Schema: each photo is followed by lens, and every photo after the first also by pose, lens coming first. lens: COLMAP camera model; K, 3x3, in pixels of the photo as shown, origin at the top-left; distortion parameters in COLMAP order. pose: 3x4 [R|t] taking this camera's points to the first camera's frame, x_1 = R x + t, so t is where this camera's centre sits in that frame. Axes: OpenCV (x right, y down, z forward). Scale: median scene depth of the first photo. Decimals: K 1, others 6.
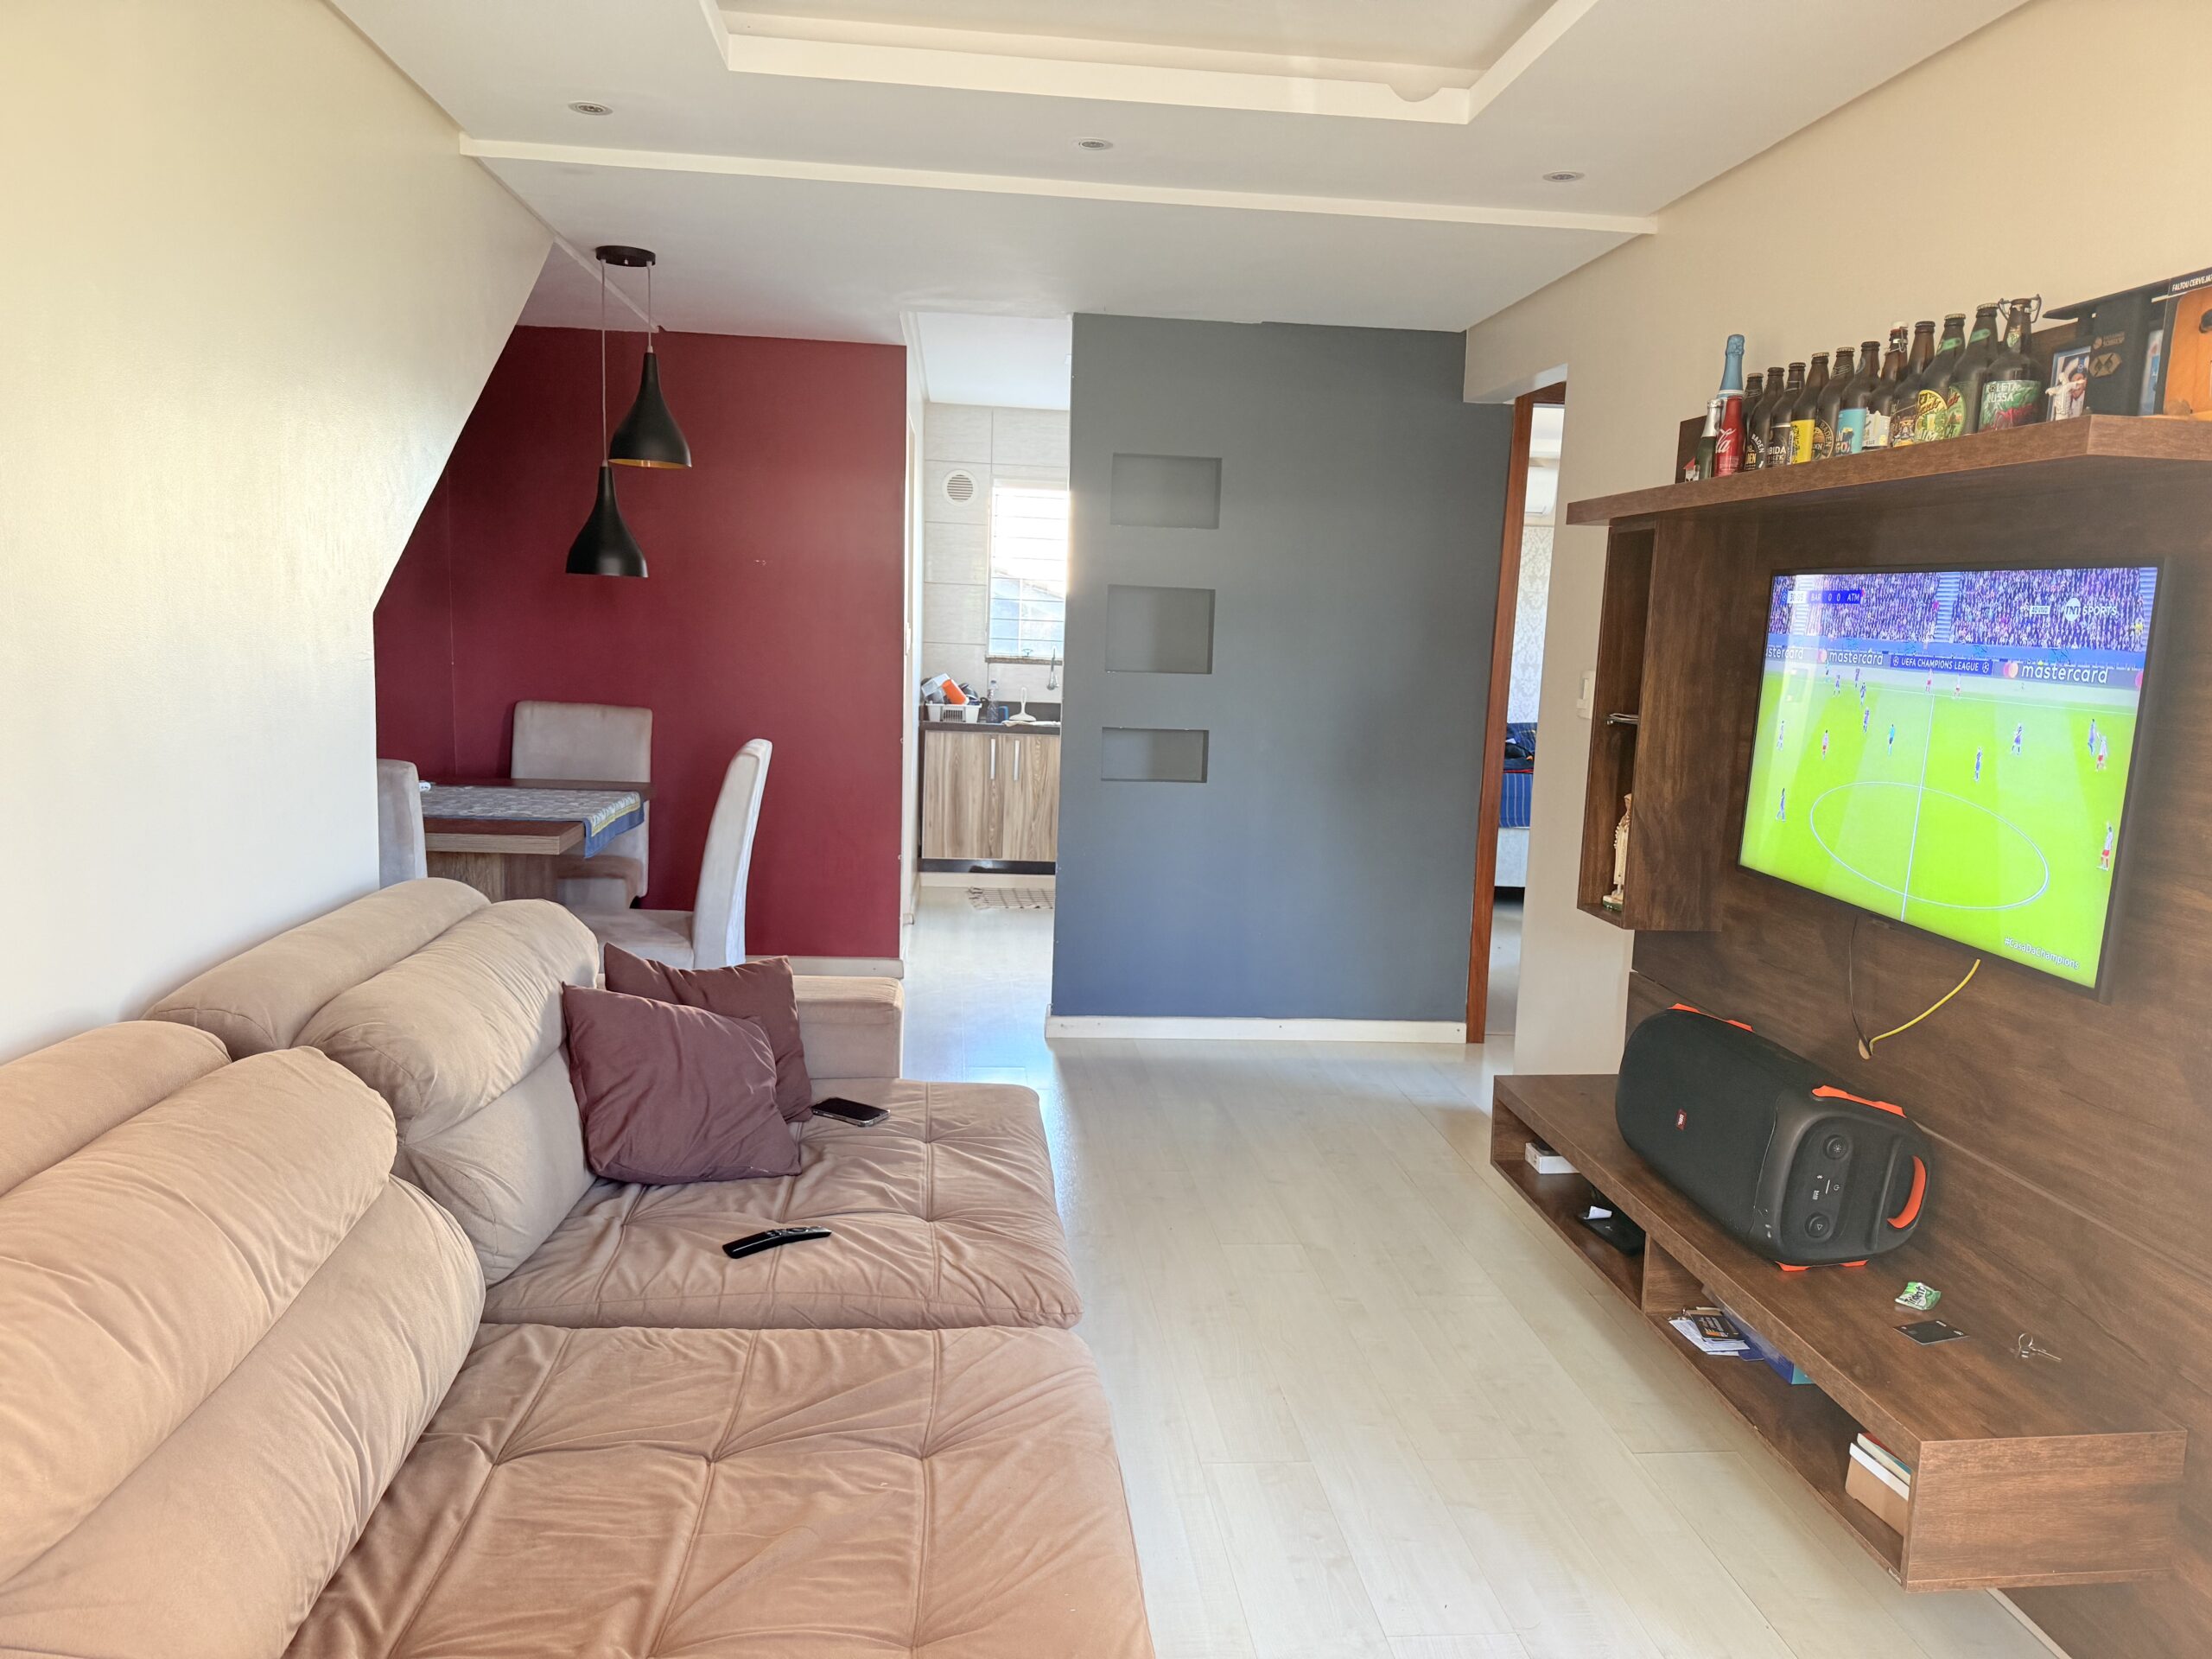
lens RADIAL K [[1561.2, 0, 1106.0], [0, 1561.2, 829.5], [0, 0, 1]] dist [-0.003372, -0.001812]
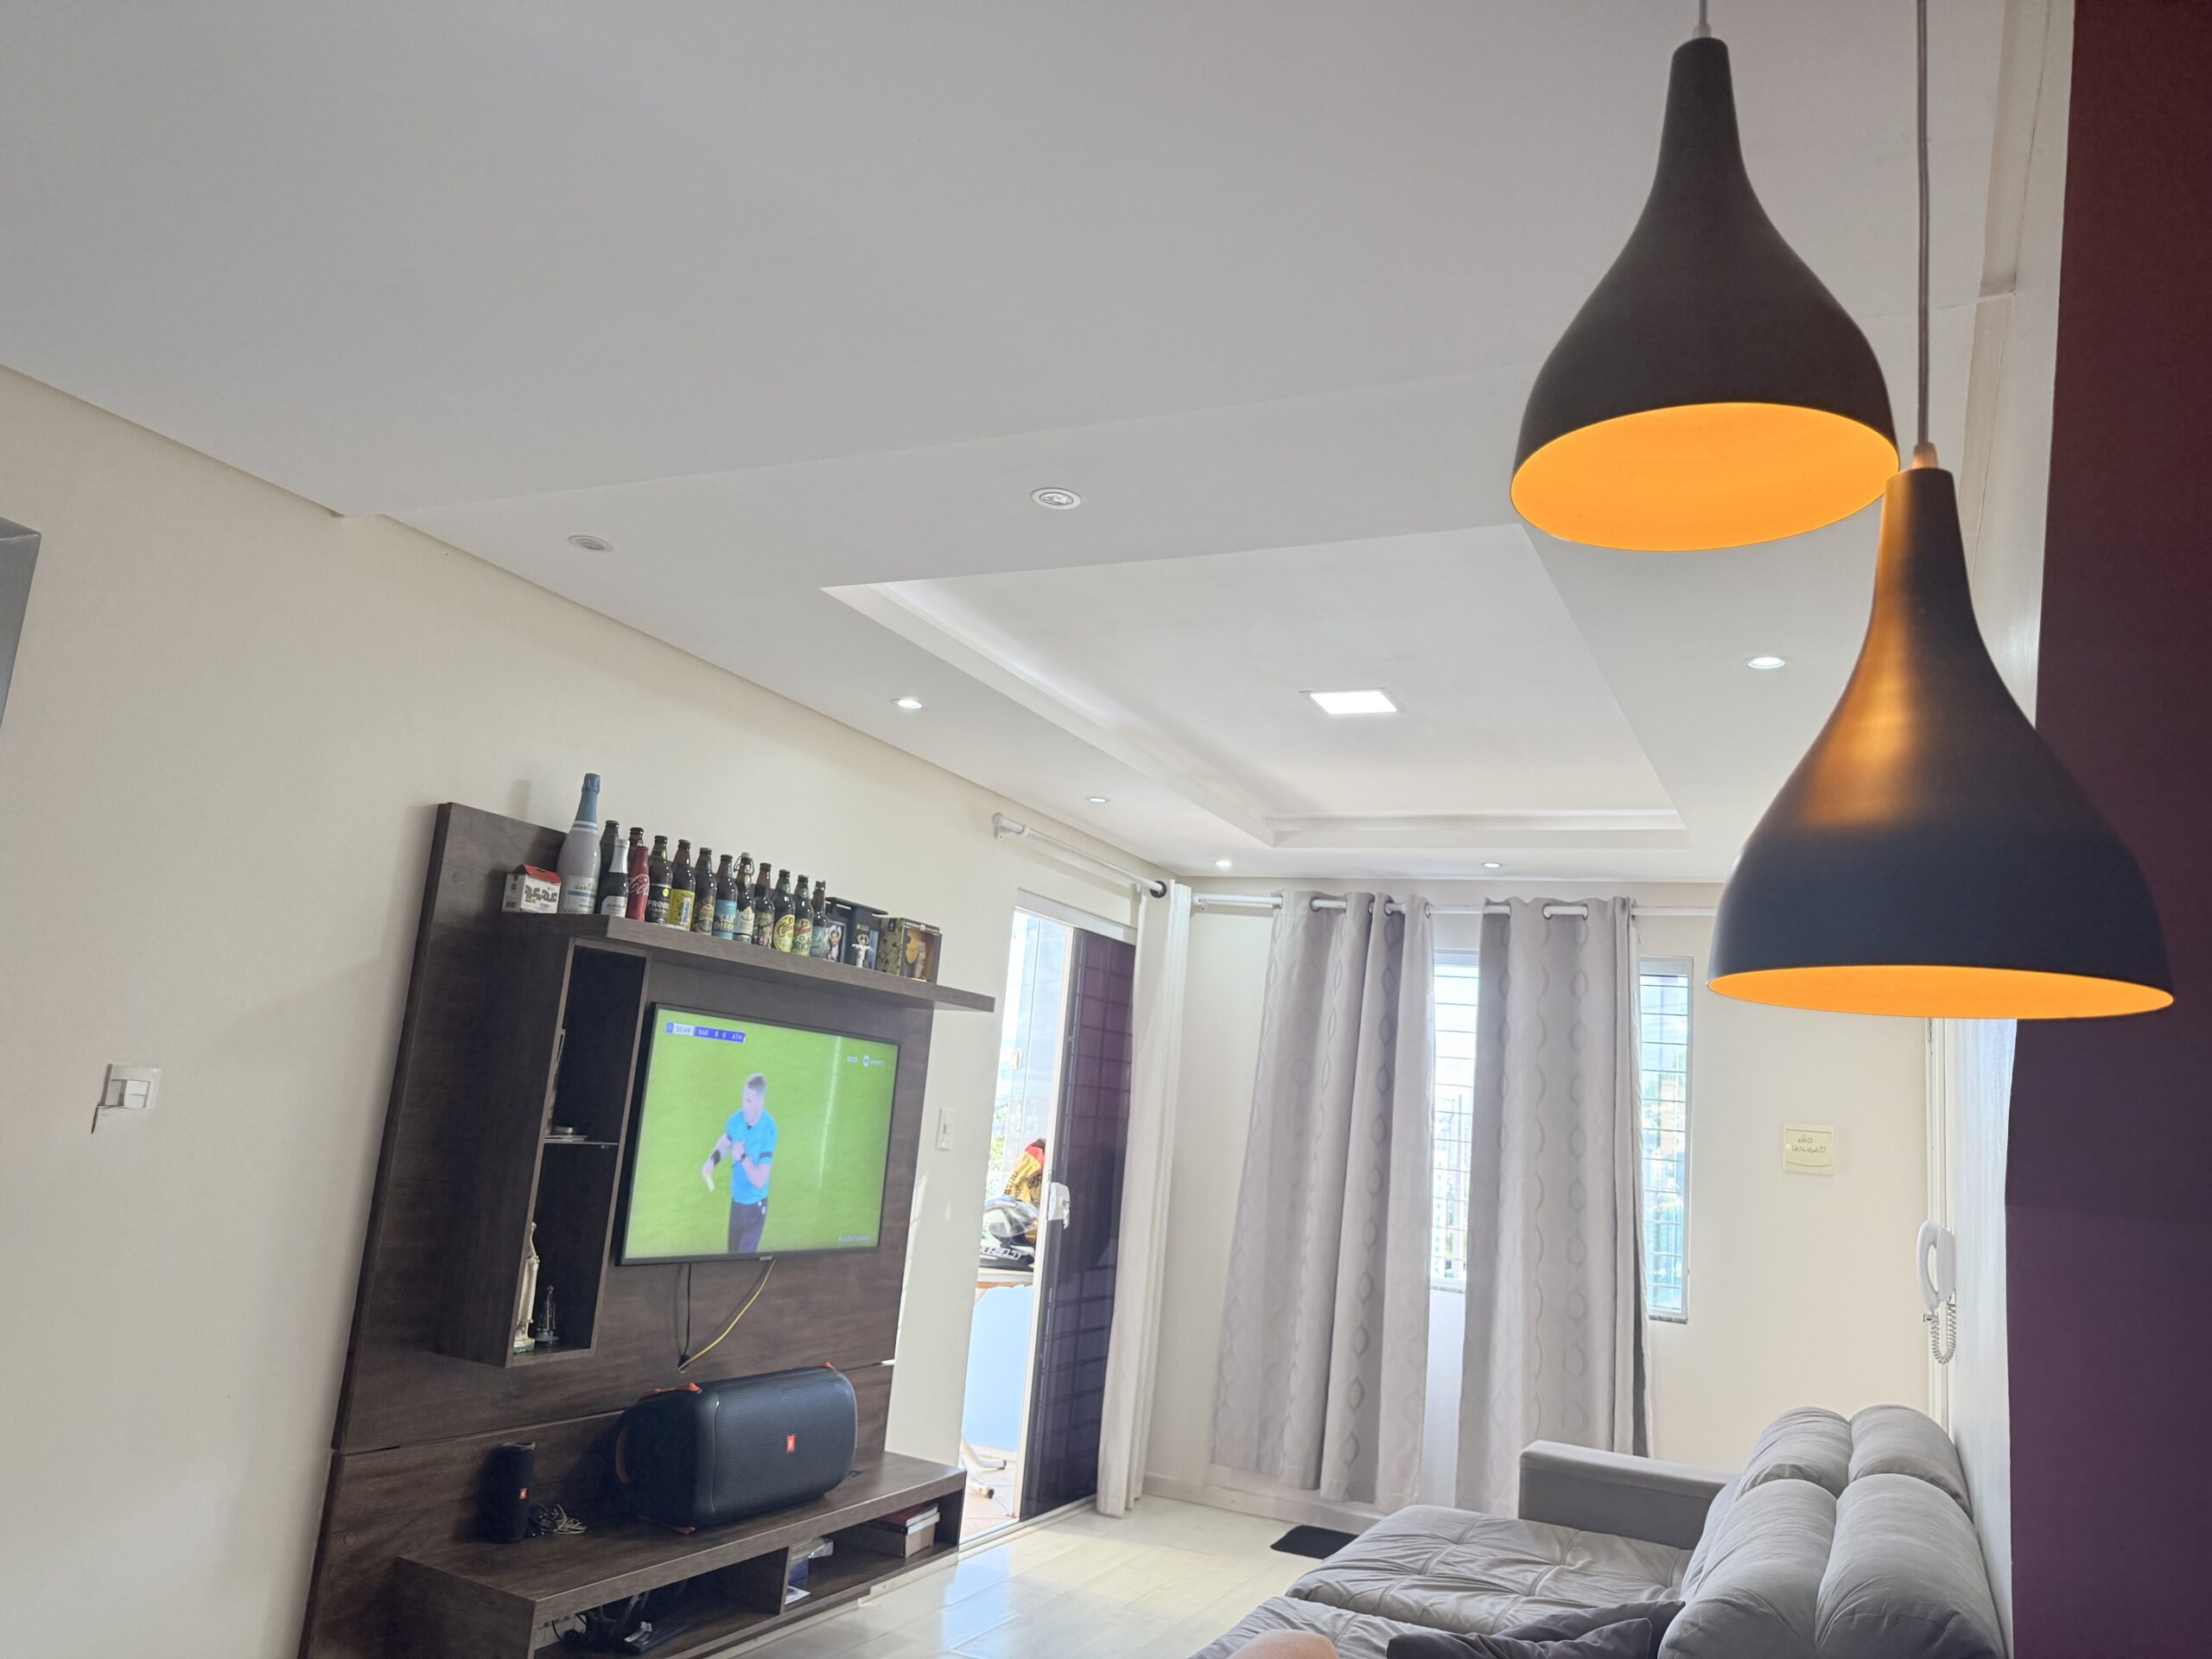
lens RADIAL K [[1561.2, 0, 1106.0], [0, 1561.2, 829.5], [0, 0, 1]] dist [-0.003372, -0.001812]
pose [[-0.844230, -0.016992, 0.535712, -0.283038], [-0.047675, 0.997916, -0.043478, -0.146414], [-0.533857, -0.062246, -0.843281, 1.011308]]
